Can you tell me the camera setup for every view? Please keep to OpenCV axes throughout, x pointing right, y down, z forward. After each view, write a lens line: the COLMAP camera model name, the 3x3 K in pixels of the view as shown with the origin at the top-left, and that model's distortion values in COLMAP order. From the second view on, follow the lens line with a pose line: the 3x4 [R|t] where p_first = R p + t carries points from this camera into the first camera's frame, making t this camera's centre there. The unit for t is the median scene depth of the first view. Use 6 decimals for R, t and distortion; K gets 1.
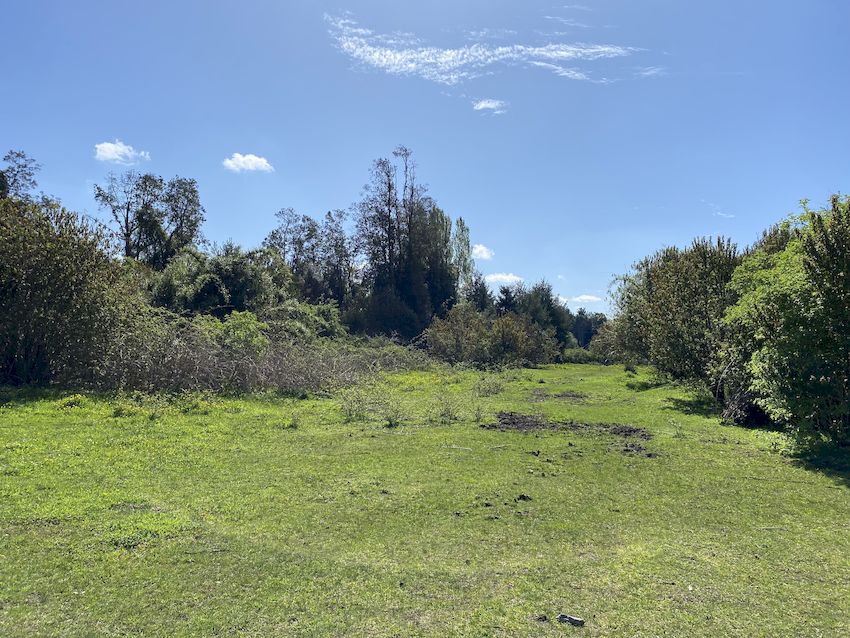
lens RADIAL K [[651.7, 0, 424.1], [0, 651.7, 316.6], [0, 0, 1]] dist [0.040467, -0.011472]
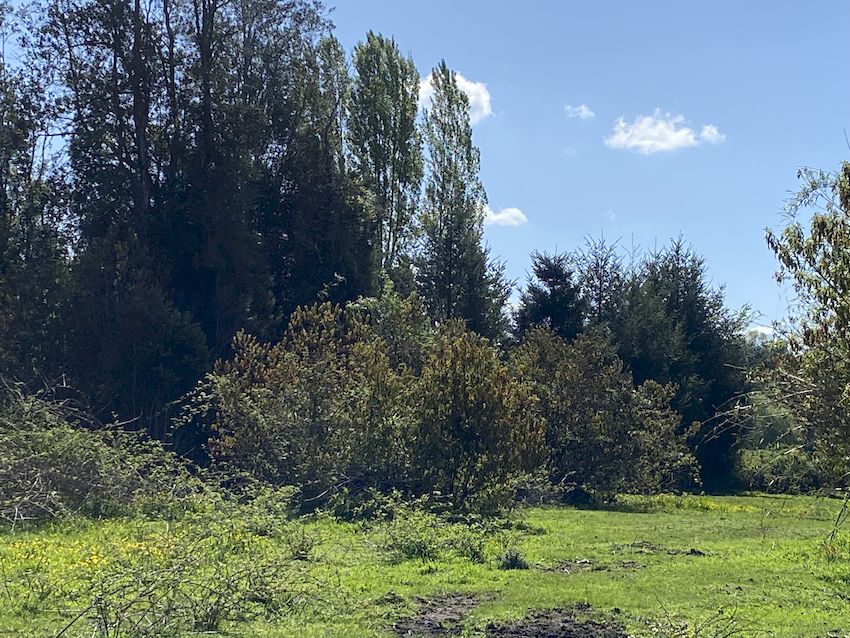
lens RADIAL K [[1754.3, 0, 425.4], [0, 1754.3, 320.3], [0, 0, 1]] dist [0.095929, 0.000000]
pose [[0.999921, 0.006315, 0.010827, 0.082260], [-0.006046, 0.999677, -0.024669, 0.012864], [-0.010980, 0.024602, 0.999637, 0.186695]]
